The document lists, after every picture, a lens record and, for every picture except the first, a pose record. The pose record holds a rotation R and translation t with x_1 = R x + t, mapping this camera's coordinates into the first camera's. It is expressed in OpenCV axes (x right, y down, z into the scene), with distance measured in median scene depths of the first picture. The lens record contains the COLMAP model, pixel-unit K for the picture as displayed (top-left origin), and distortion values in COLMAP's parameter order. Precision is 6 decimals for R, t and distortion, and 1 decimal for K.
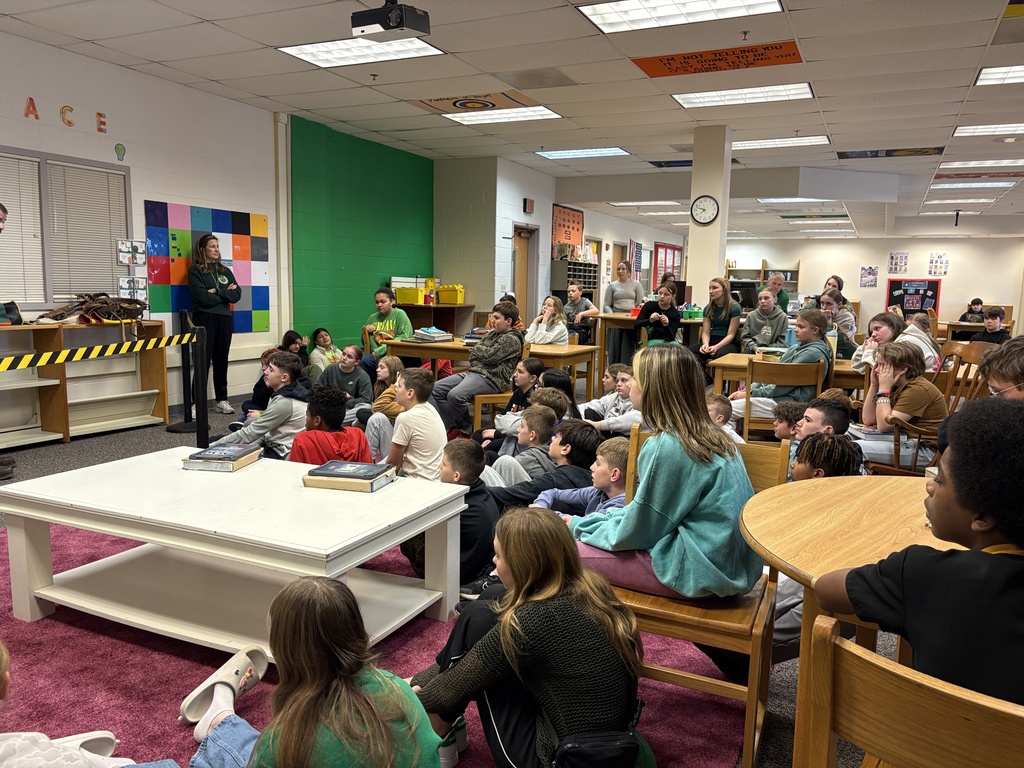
lens RADIAL K [[784.6, 0, 503.2], [0, 784.6, 389.1], [0, 0, 1]] dist [0.032423, -0.035298]
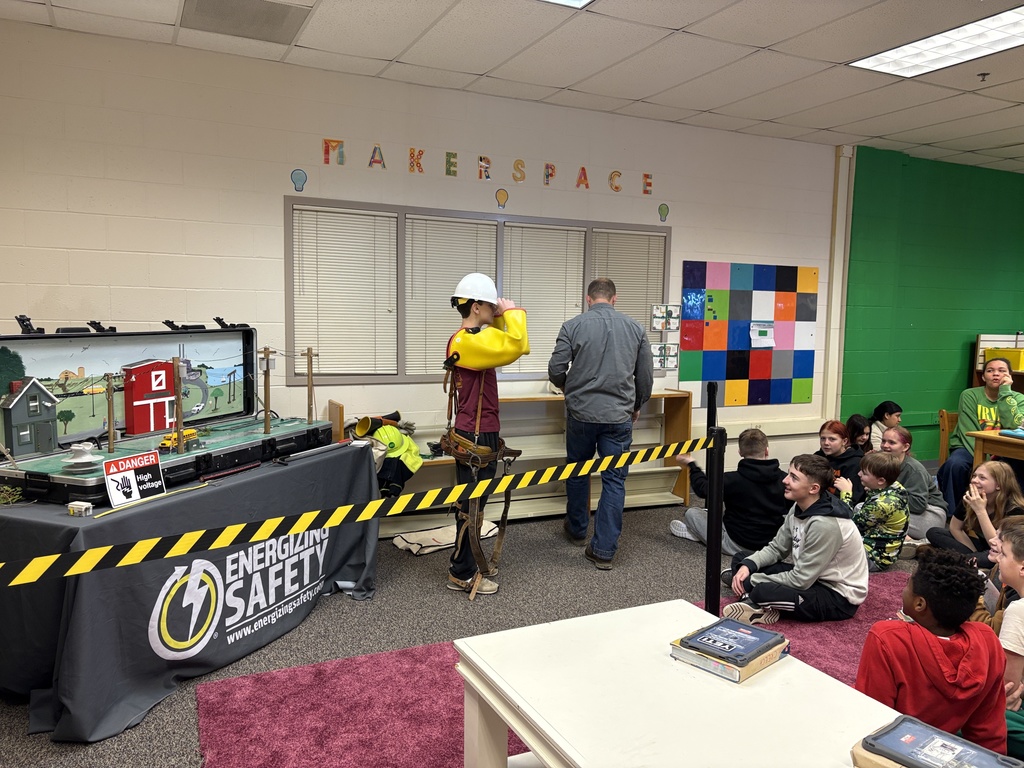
lens RADIAL K [[784.6, 0, 497.7], [0, 784.6, 396.3], [0, 0, 1]] dist [0.032423, -0.035298]
pose [[0.784661, 0.048547, -0.618021, -0.044011], [-0.075355, 0.997006, -0.017356, -0.046779], [0.615328, 0.060190, 0.785970, 0.143554]]
